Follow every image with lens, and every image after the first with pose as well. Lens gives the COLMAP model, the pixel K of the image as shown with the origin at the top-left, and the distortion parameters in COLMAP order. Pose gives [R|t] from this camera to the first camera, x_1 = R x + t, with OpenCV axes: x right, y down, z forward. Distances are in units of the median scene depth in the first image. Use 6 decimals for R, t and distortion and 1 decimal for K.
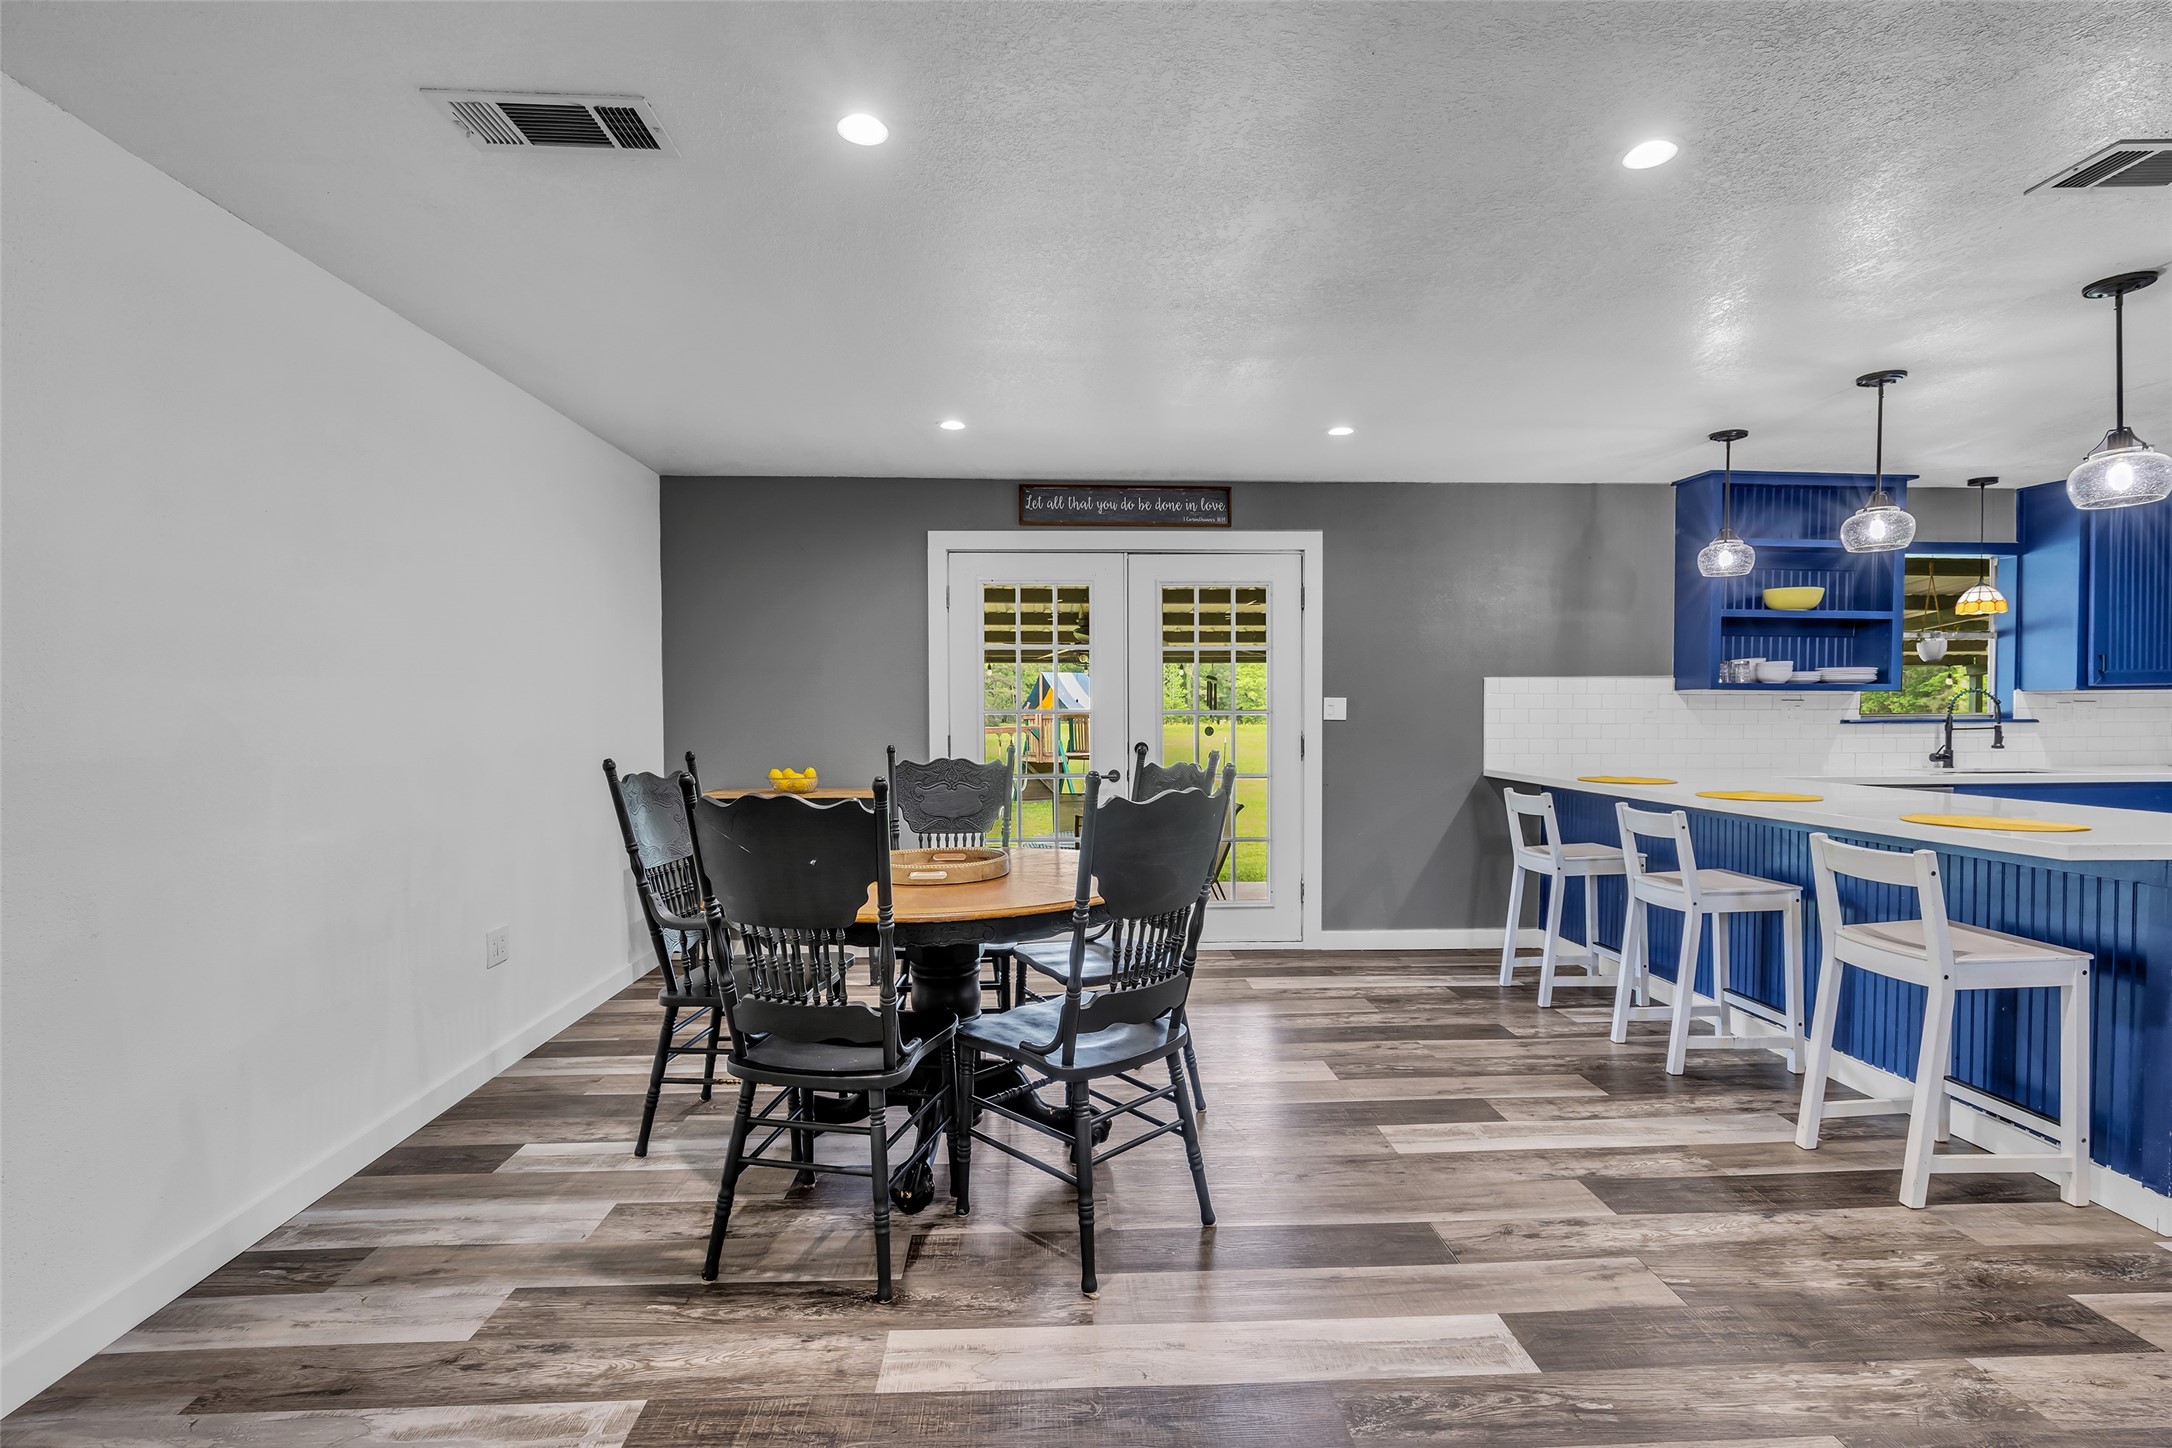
lens RADIAL K [[992.4, 0, 1078.9], [0, 992.4, 737.6], [0, 0, 1]] dist [-0.021046, 0.005035]
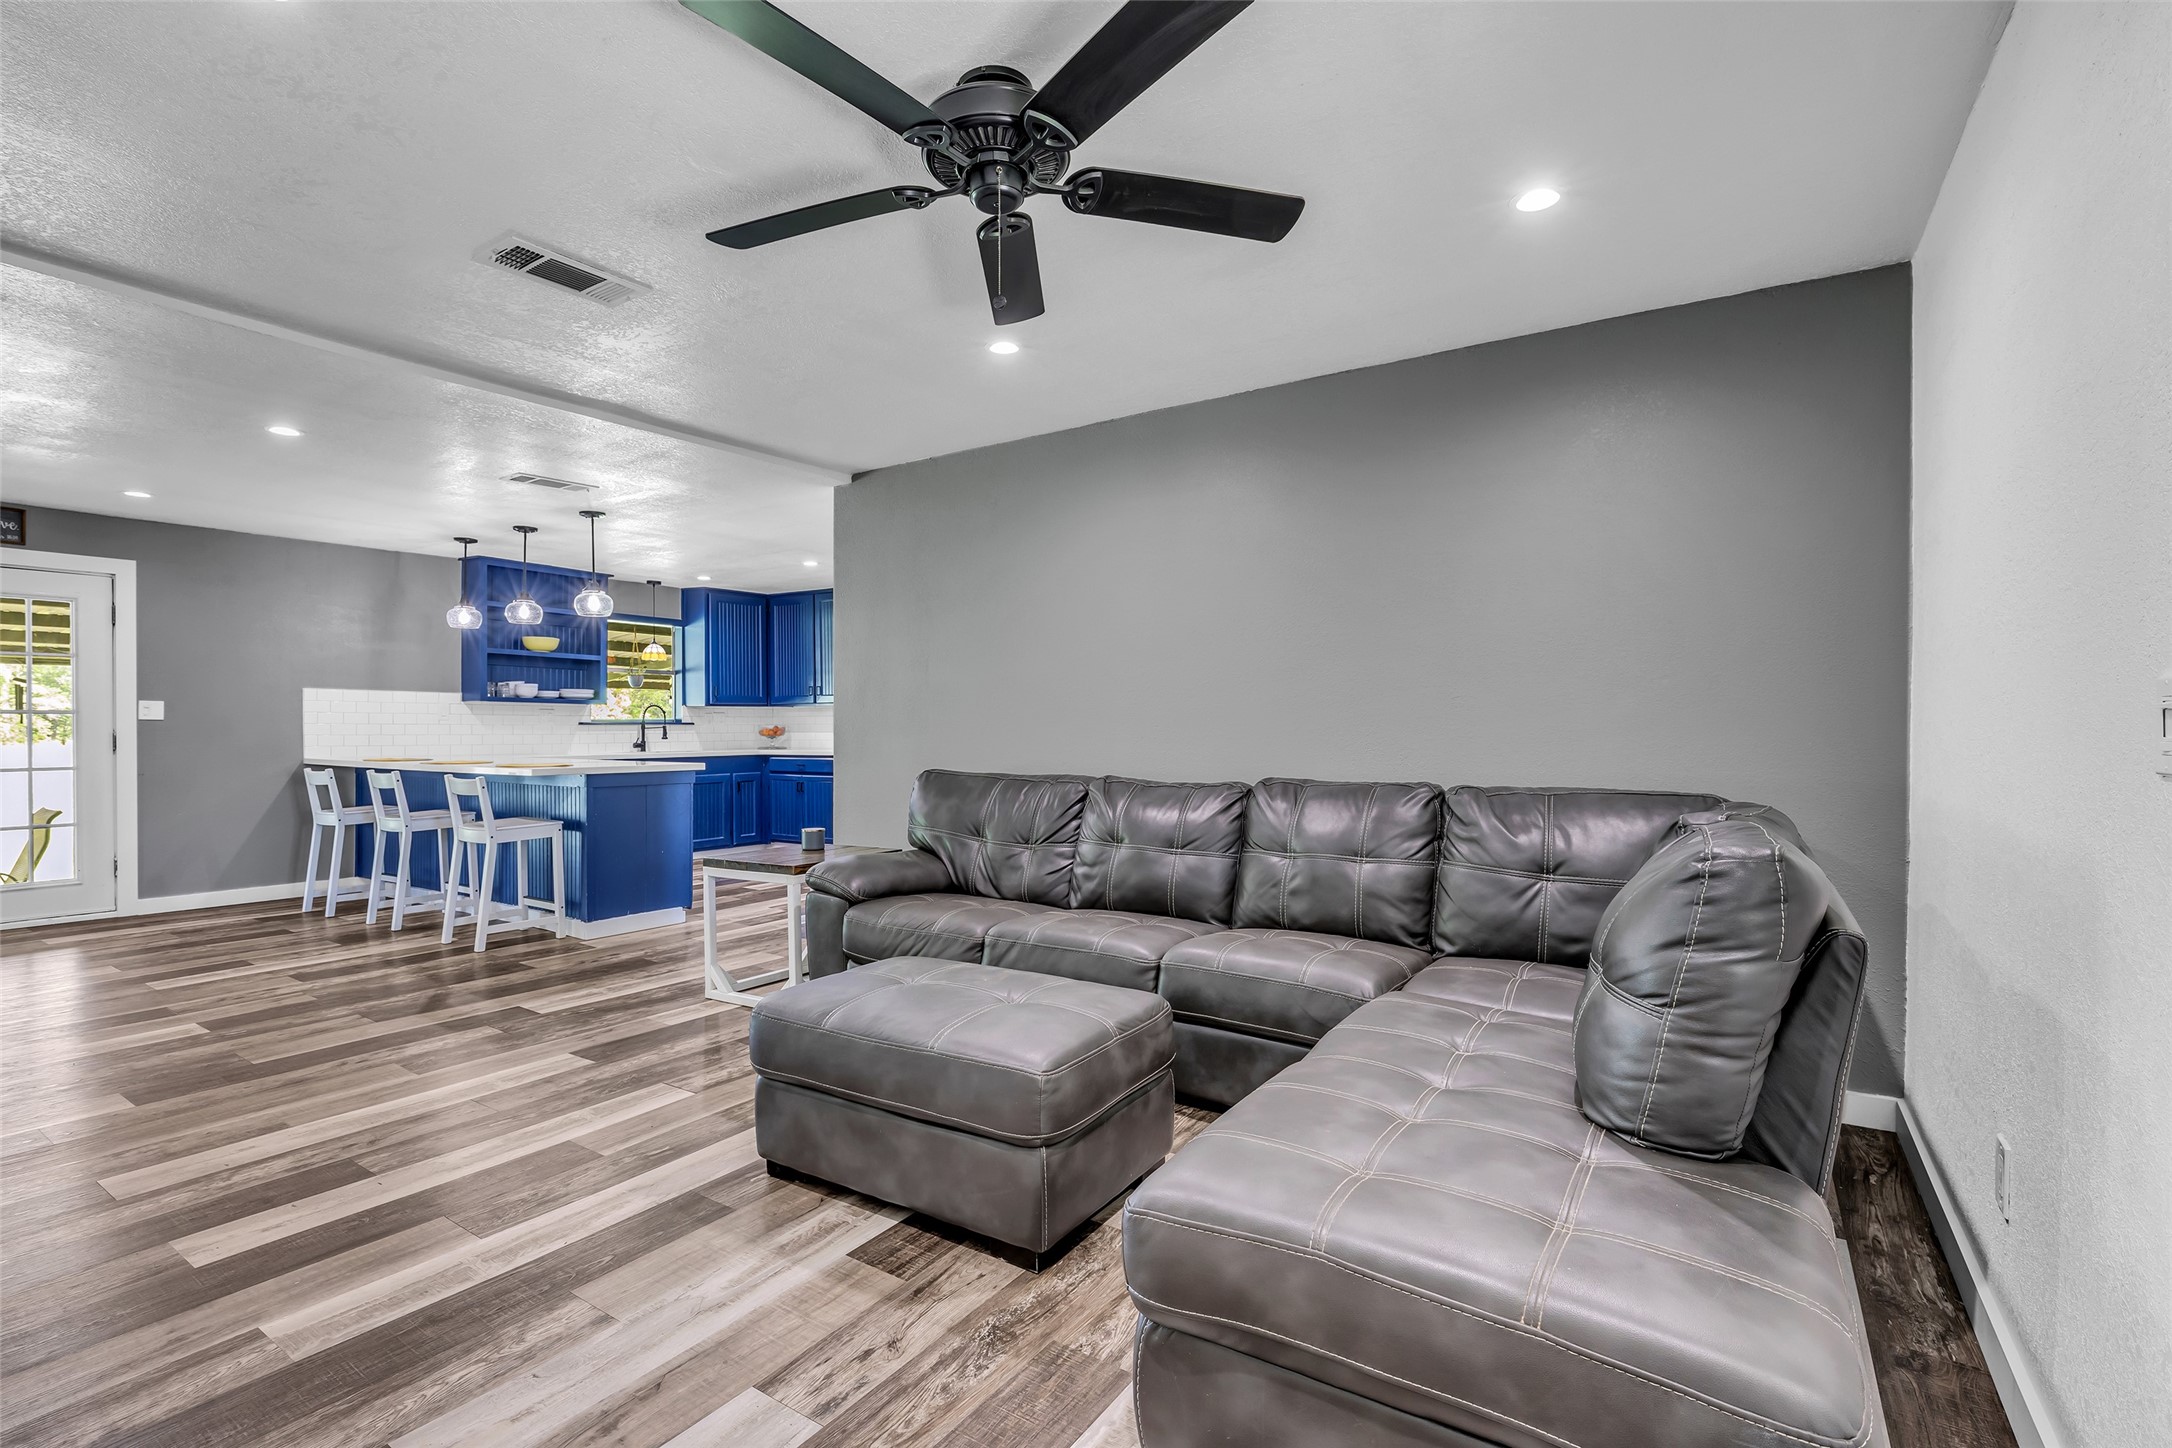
lens RADIAL K [[992.4, 0, 1070.1], [0, 992.4, 727.8], [0, 0, 1]] dist [-0.021046, 0.005035]
pose [[0.590195, 0.001890, 0.807258, -0.039378], [0.020028, 0.999655, -0.016983, 0.035457], [-0.807012, 0.026191, 0.589954, -0.606405]]
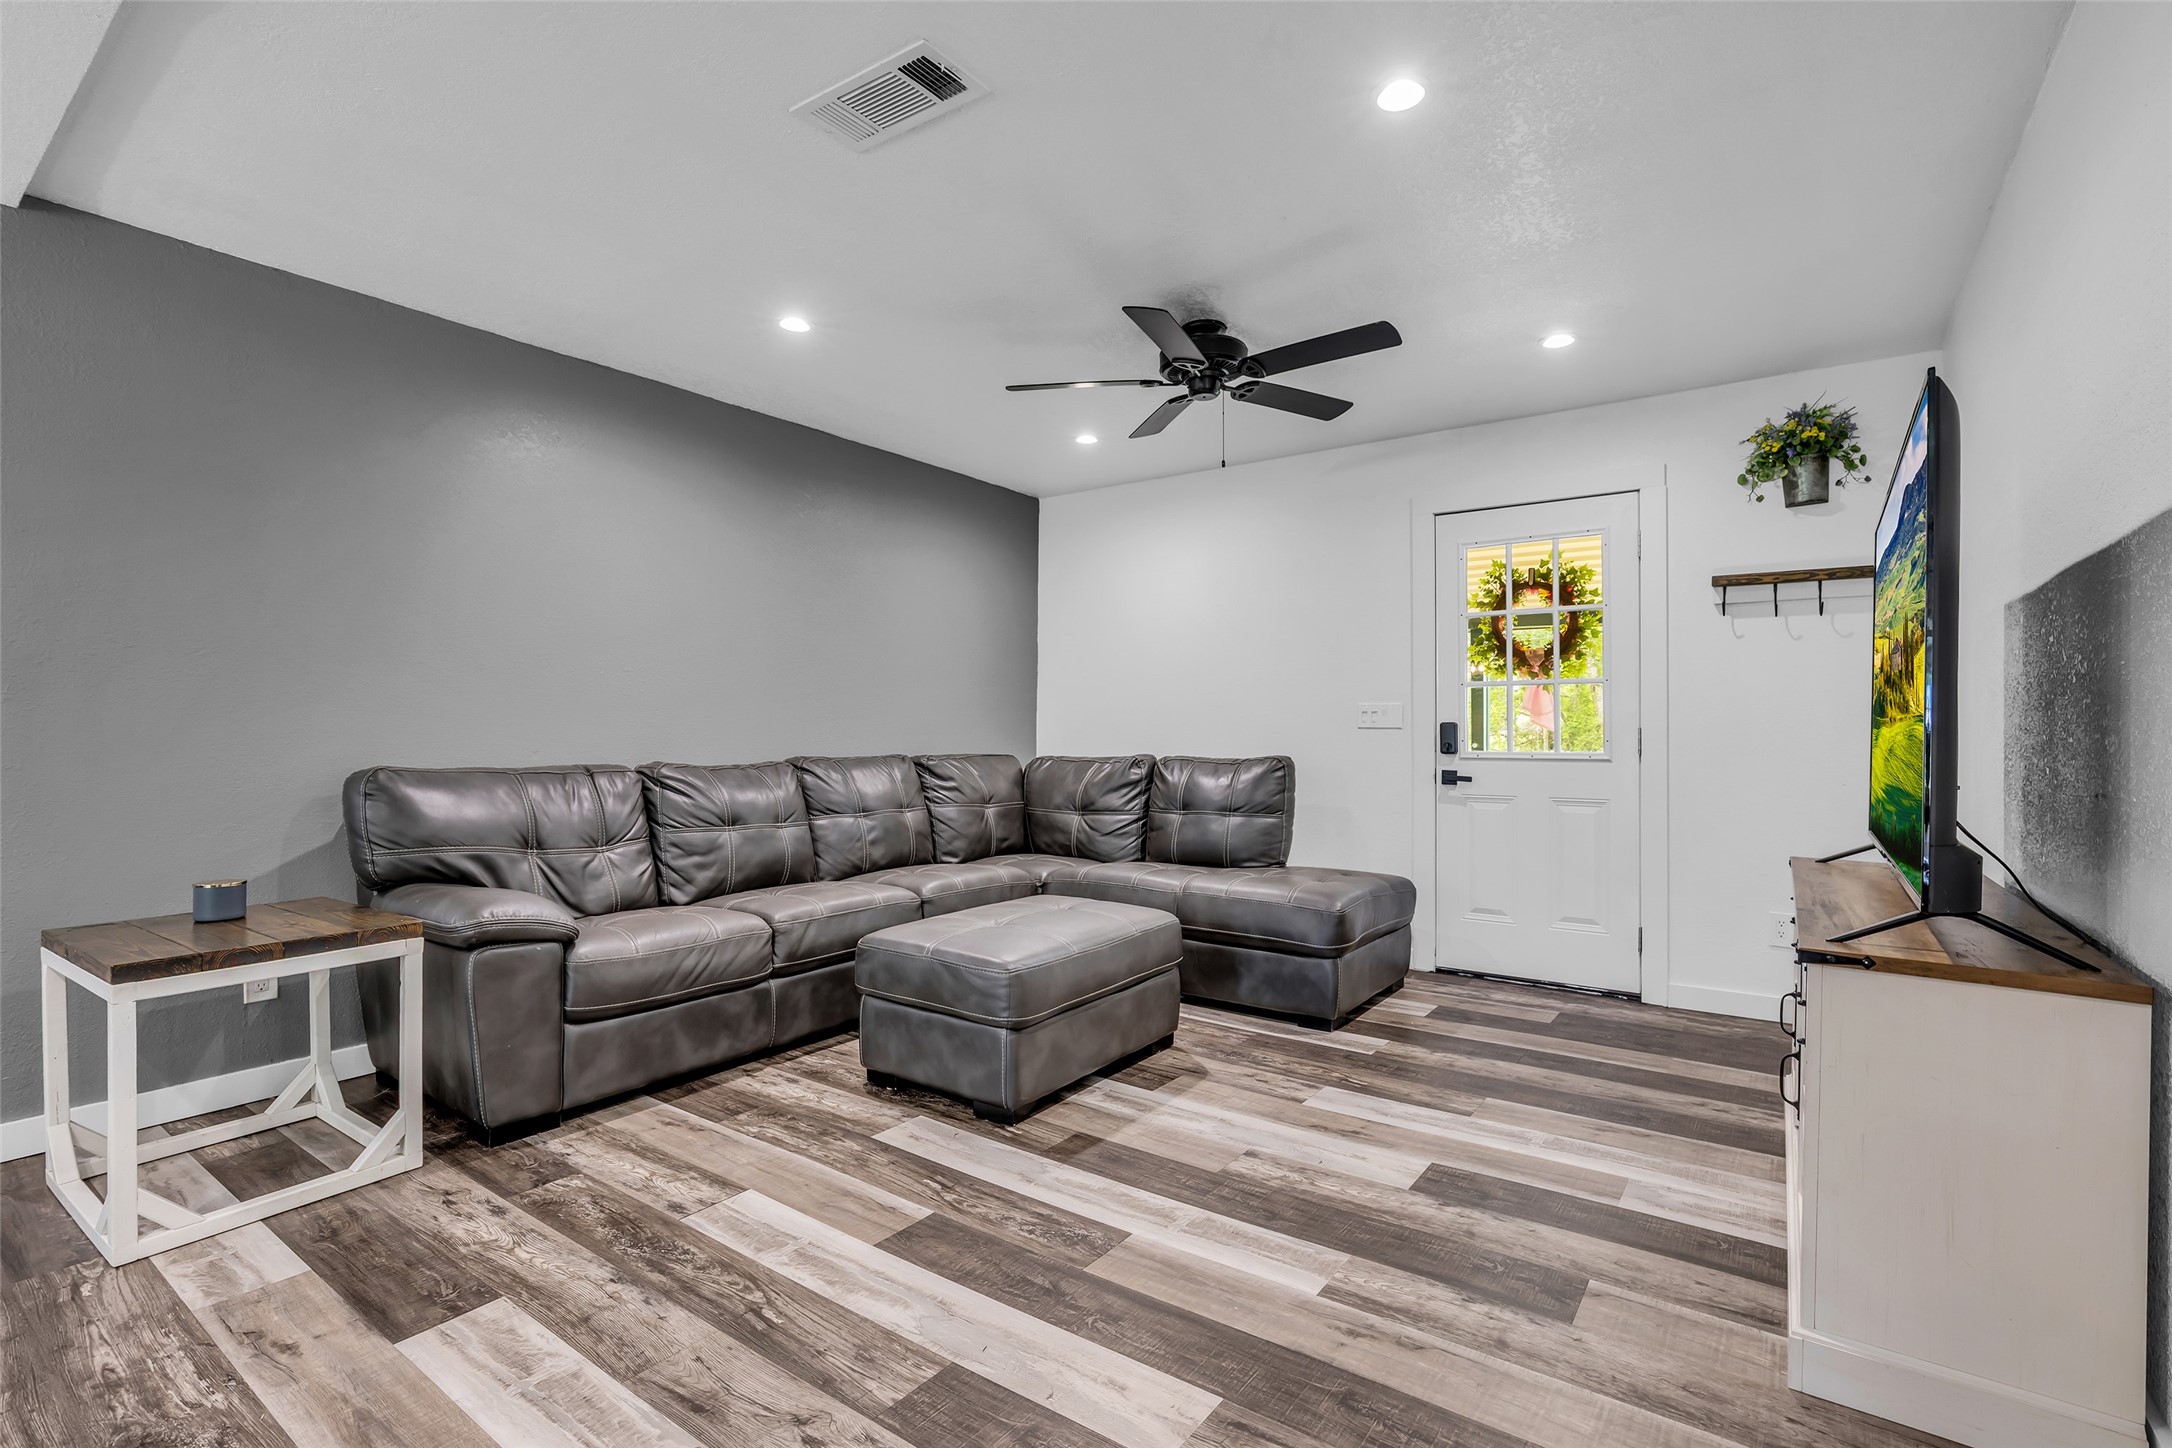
lens RADIAL K [[992.4, 0, 1096.6], [0, 992.4, 743.2], [0, 0, 1]] dist [-0.021046, 0.005035]
pose [[-0.787176, -0.003540, 0.616718, -0.084893], [0.016446, 0.999507, 0.026730, 0.034202], [-0.616509, 0.031184, -0.786730, 0.230057]]
